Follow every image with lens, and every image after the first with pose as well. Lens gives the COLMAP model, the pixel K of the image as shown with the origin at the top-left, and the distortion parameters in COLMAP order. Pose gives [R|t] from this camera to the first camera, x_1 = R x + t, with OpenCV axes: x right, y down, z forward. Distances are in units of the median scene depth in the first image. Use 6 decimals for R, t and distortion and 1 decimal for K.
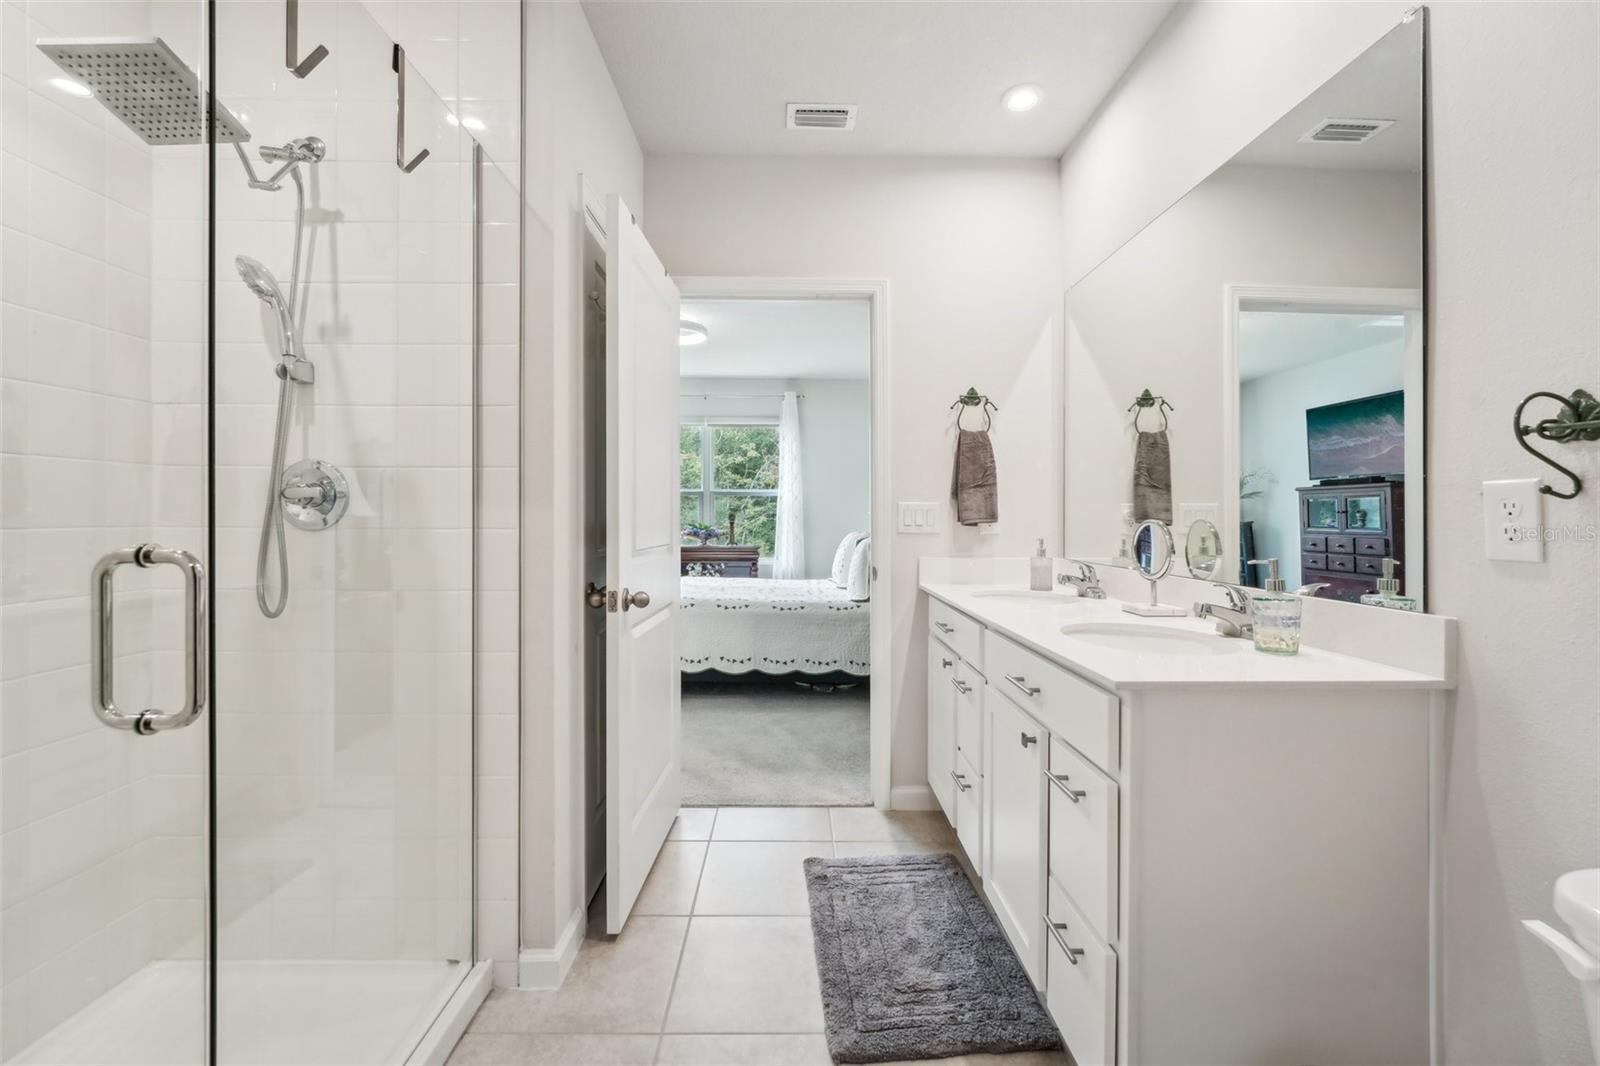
lens RADIAL K [[655.9, 0, 802.3], [0, 655.9, 519.9], [0, 0, 1]] dist [-0.017451, 0.001845]
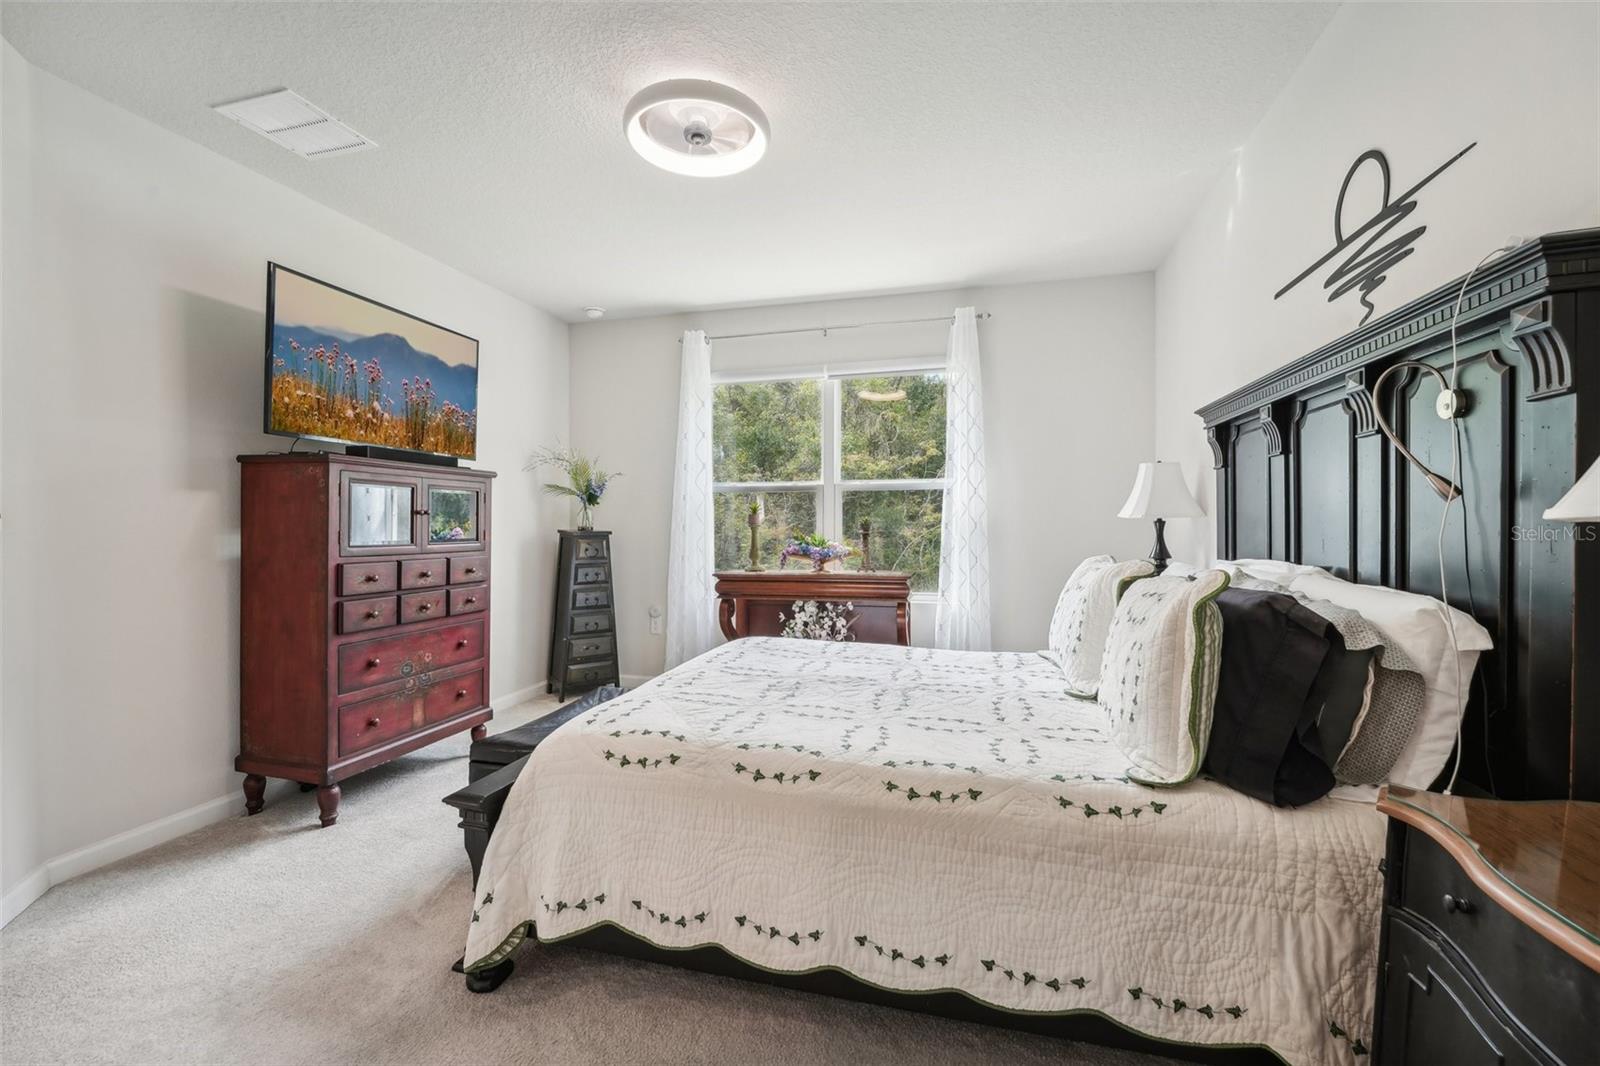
lens RADIAL K [[655.9, 0, 802.8], [0, 655.9, 535.6], [0, 0, 1]] dist [-0.017451, 0.001845]
pose [[0.960303, -0.001166, -0.278956, 0.005062], [0.004457, 0.999928, 0.011163, -0.001607], [0.278923, -0.011964, 0.960239, 0.405137]]
